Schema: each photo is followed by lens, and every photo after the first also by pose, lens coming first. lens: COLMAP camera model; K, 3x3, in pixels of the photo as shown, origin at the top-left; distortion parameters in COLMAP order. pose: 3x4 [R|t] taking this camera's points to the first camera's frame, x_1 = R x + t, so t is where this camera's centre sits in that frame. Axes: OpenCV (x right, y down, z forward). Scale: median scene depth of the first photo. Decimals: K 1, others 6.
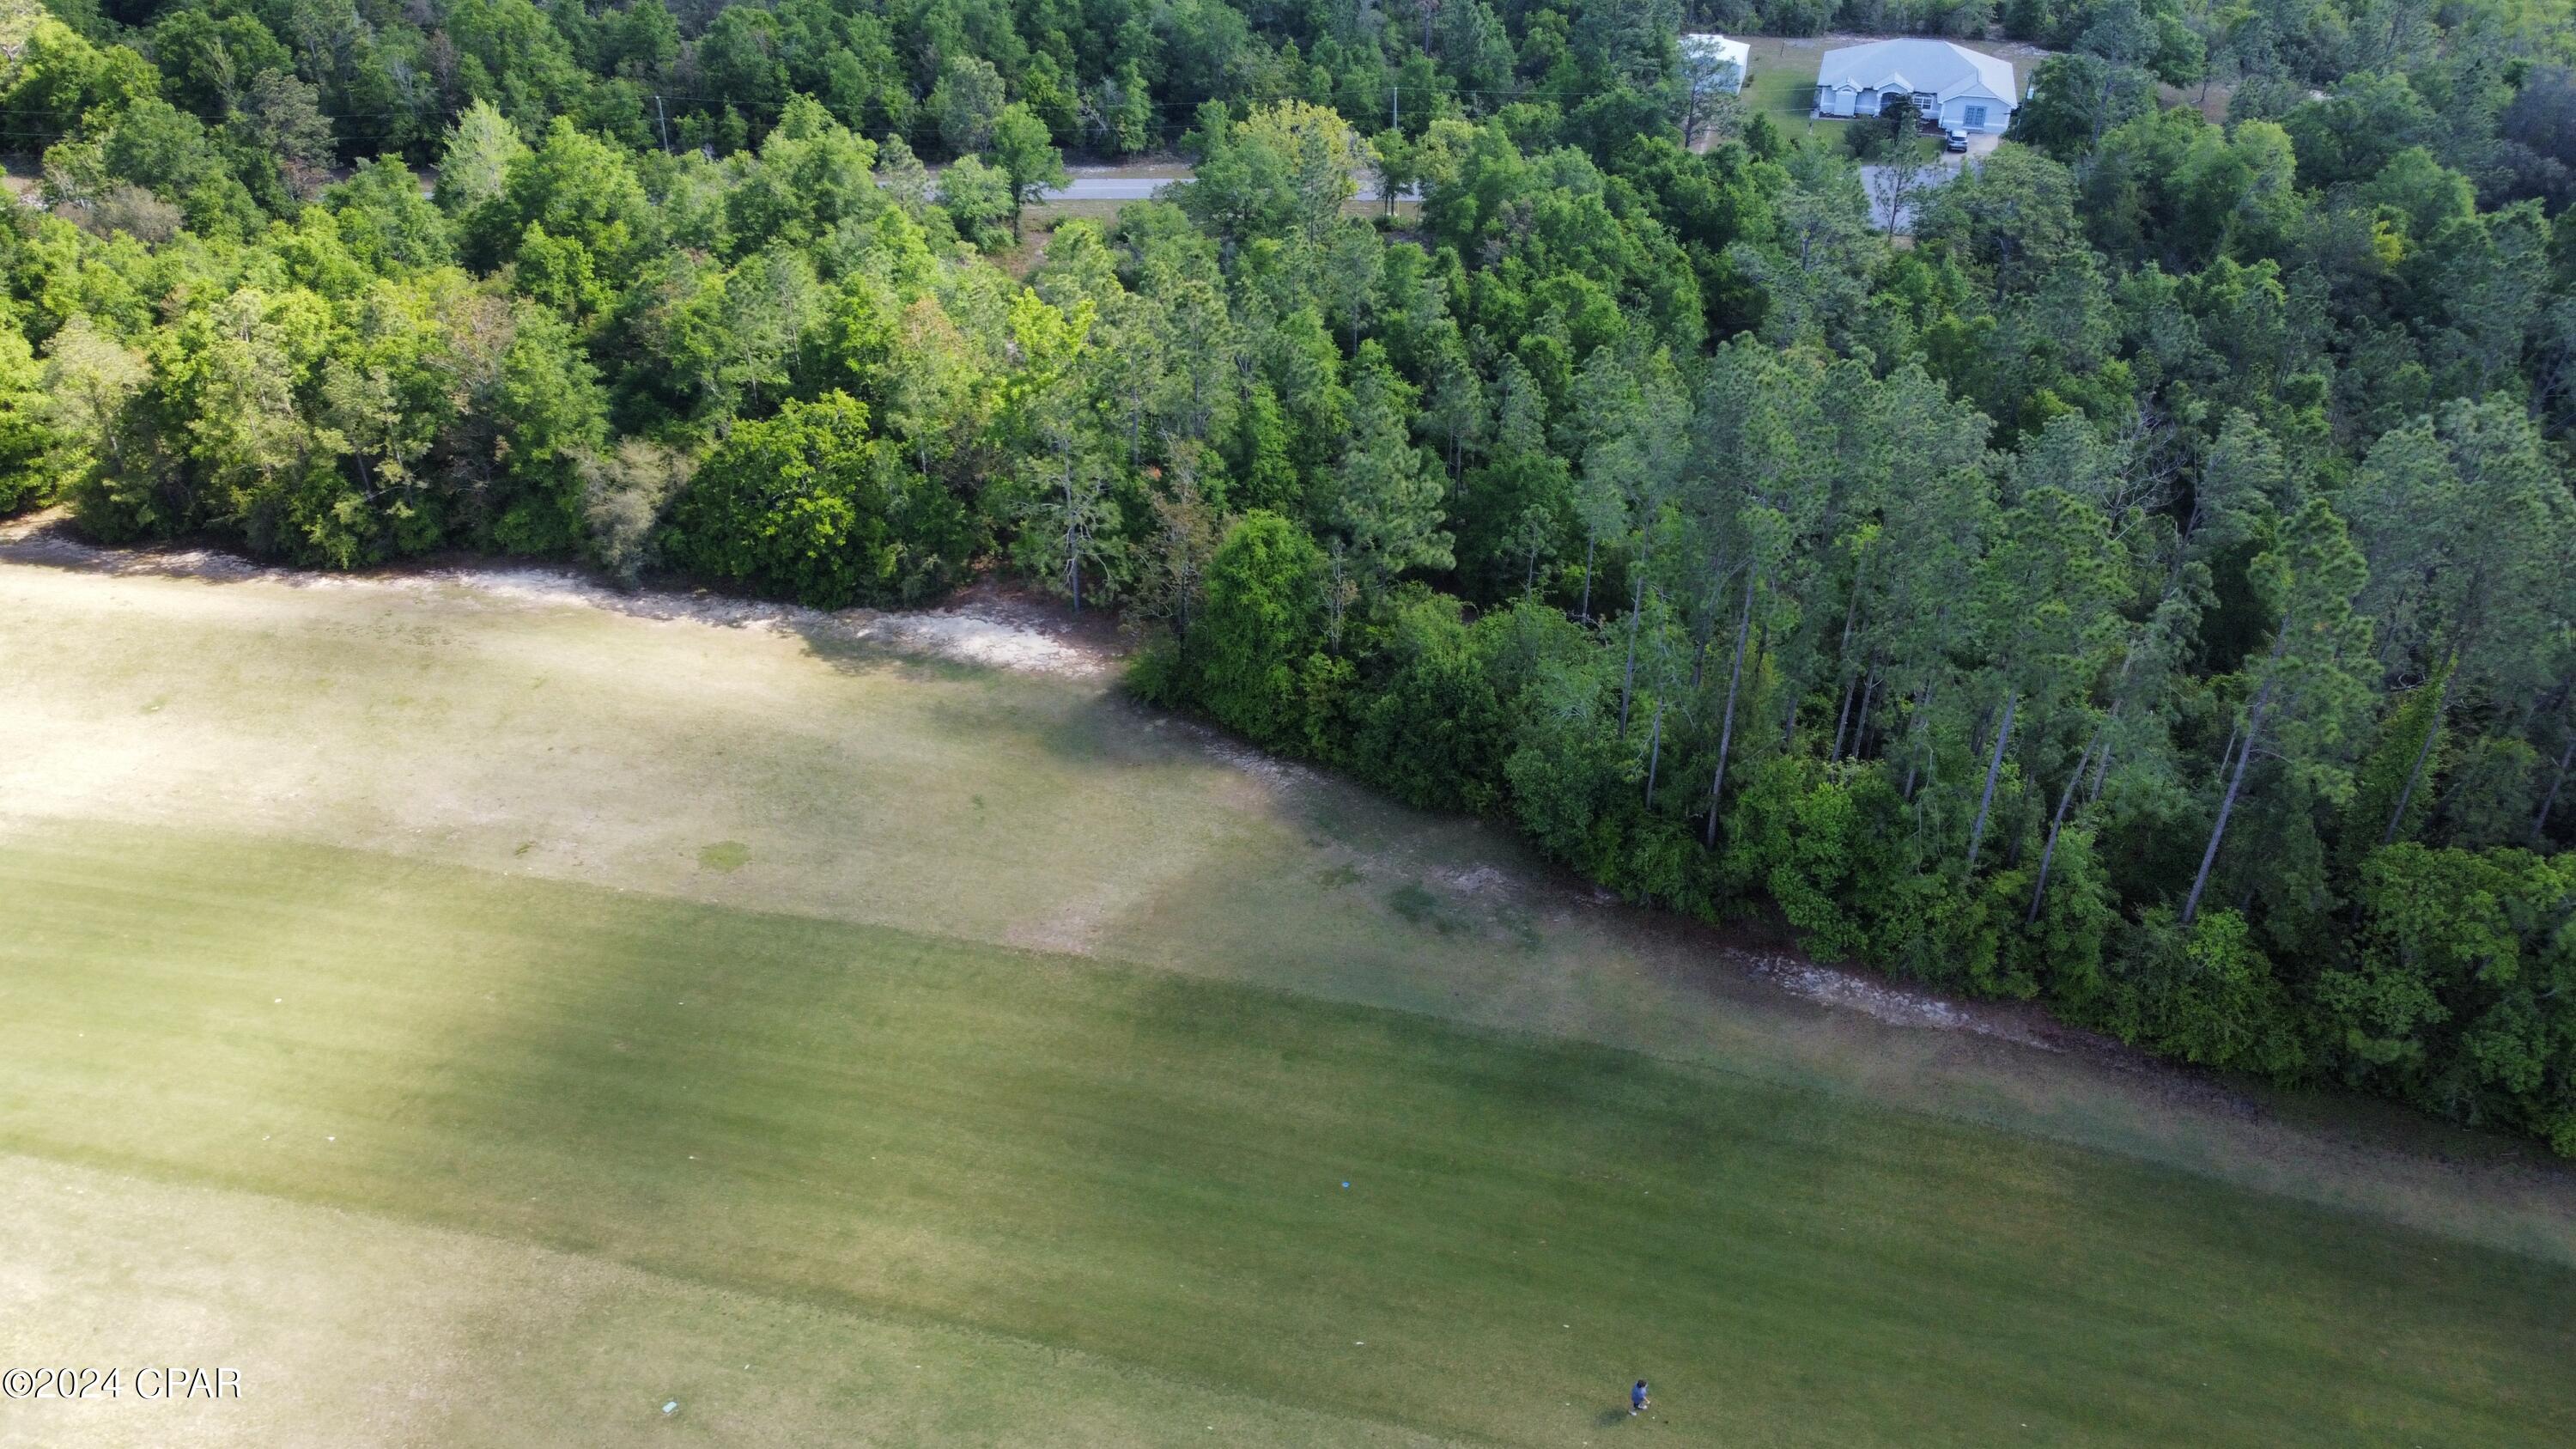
lens RADIAL K [[1938.4, 0, 1287.8], [0, 1938.4, 716.8], [0, 0, 1]] dist [-0.017741, 0.004101]
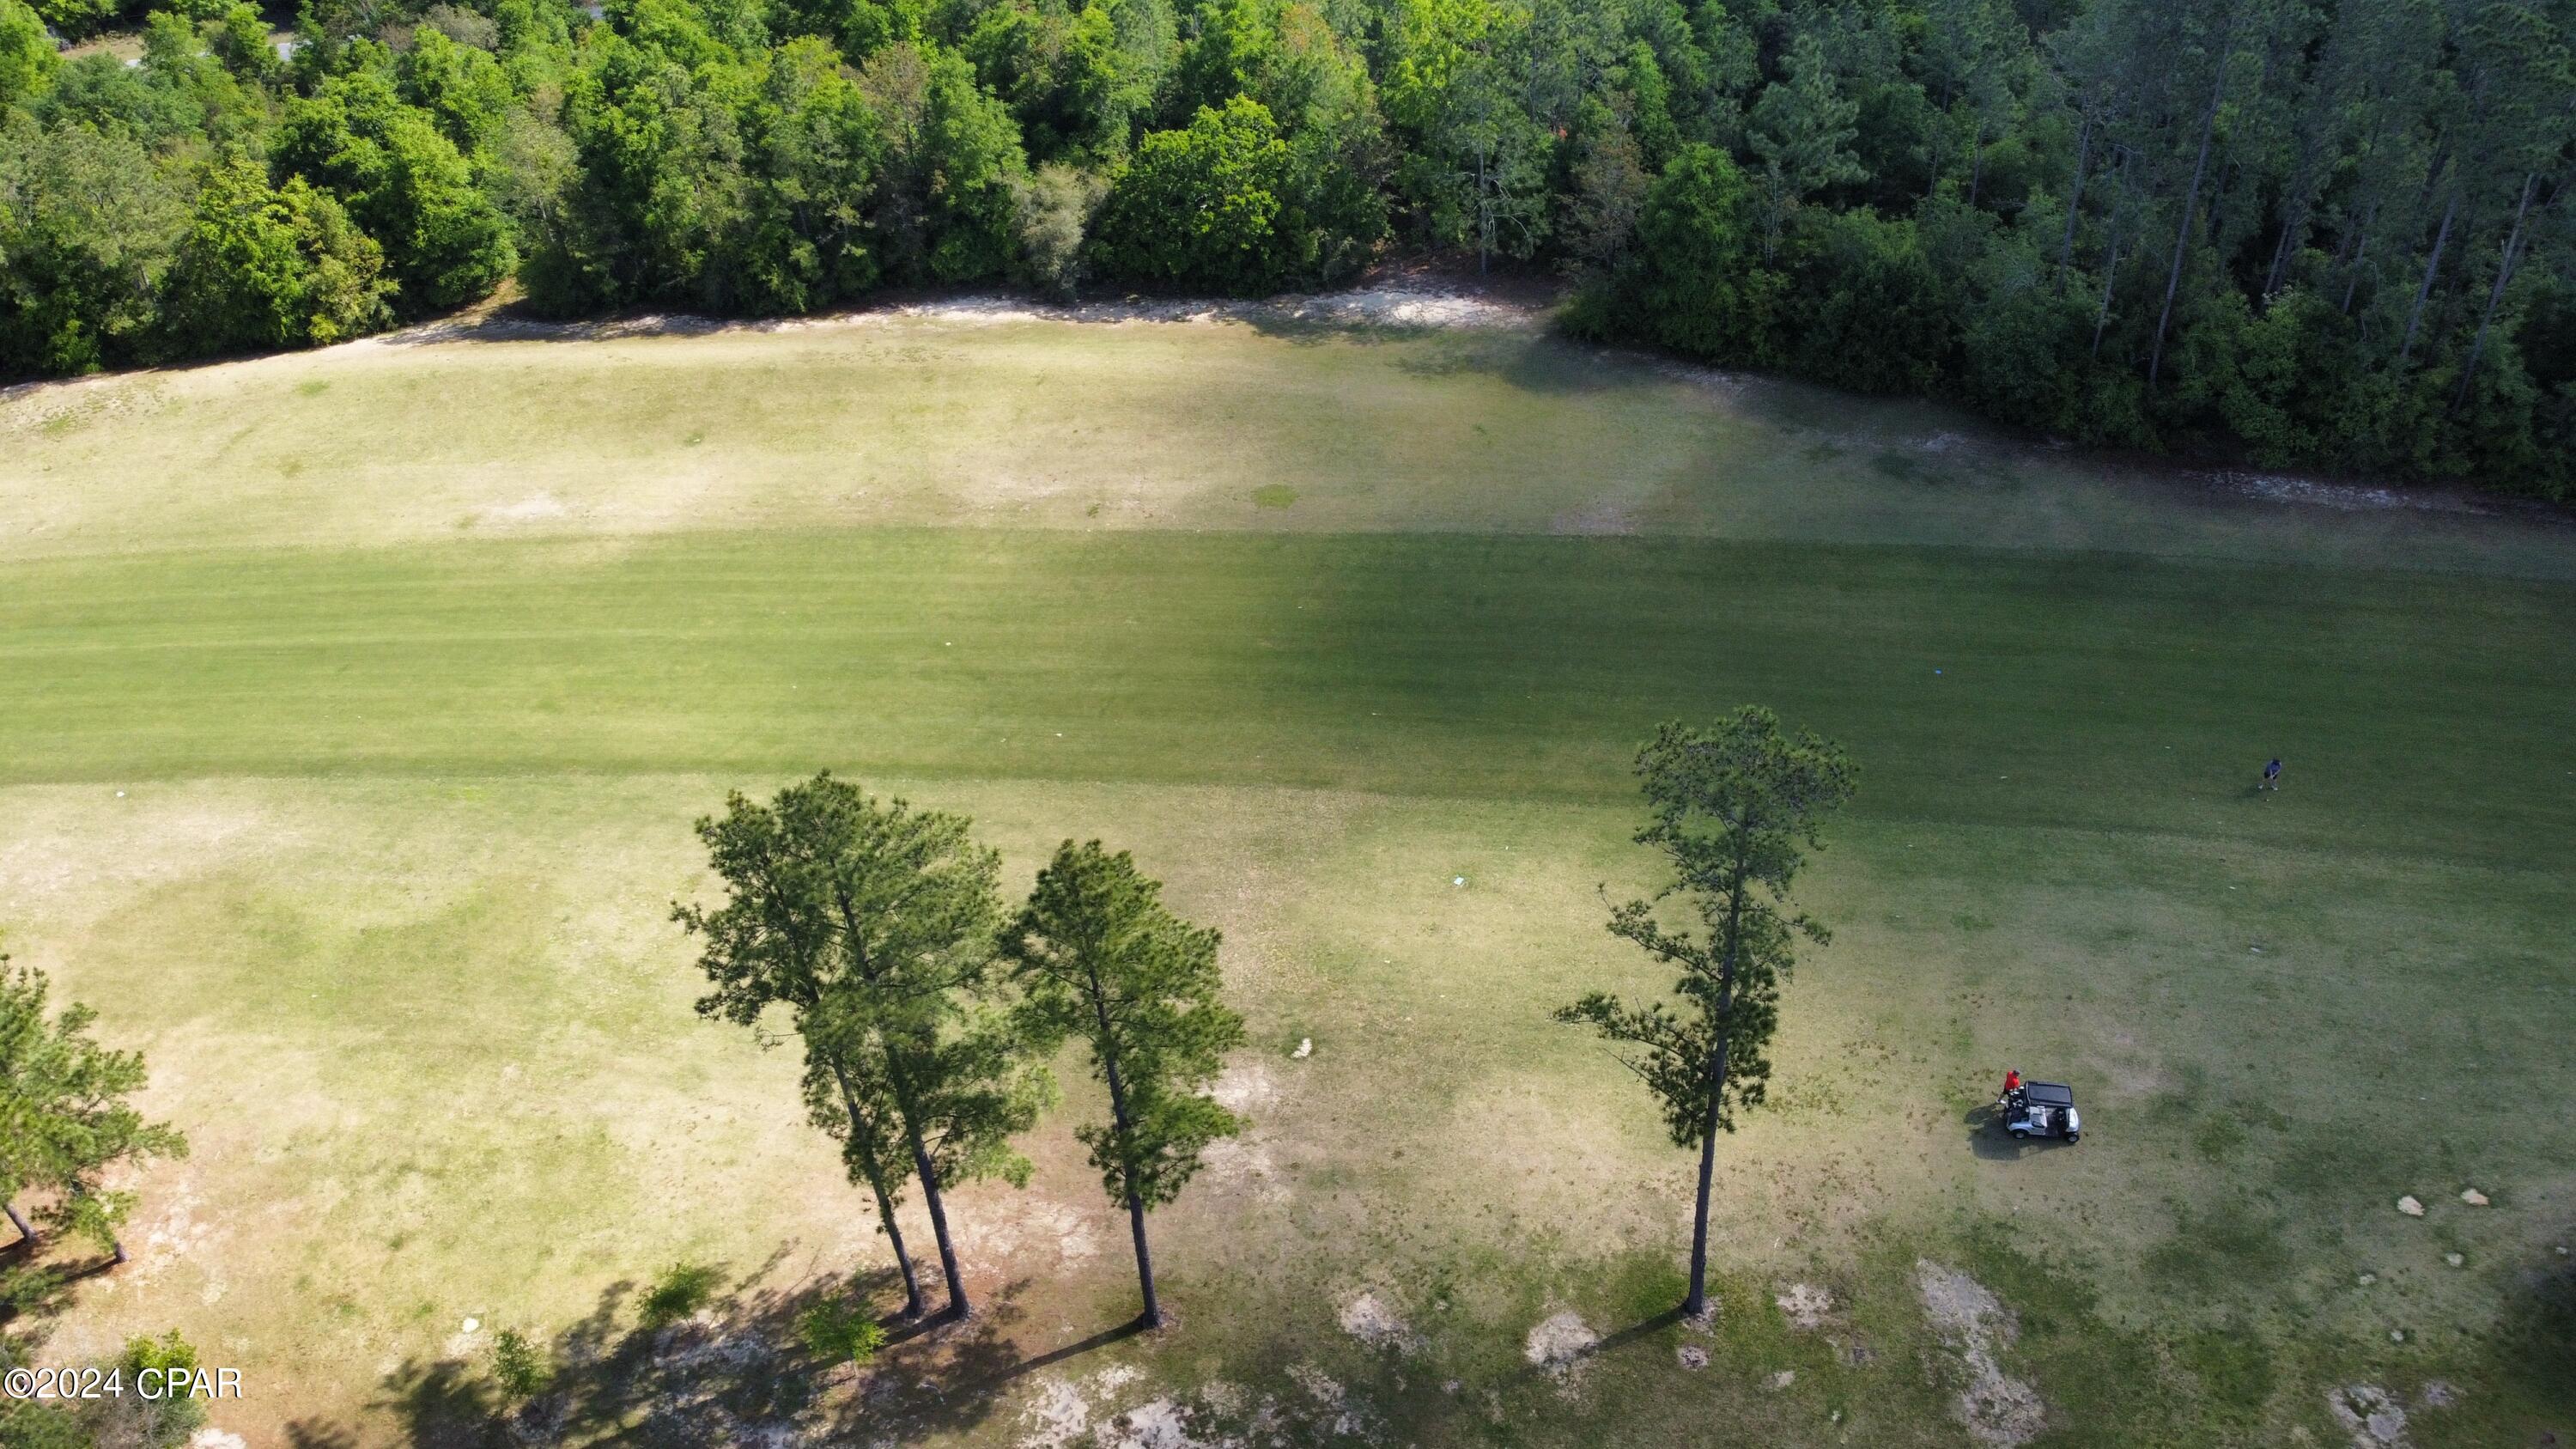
lens RADIAL K [[1938.4, 0, 1289.8], [0, 1938.4, 716.7], [0, 0, 1]] dist [-0.017741, 0.004101]
pose [[0.994117, -0.108308, 0.001294, -0.284879], [0.107701, 0.989681, 0.094504, 0.089387], [-0.011516, -0.093809, 0.995524, -0.131851]]
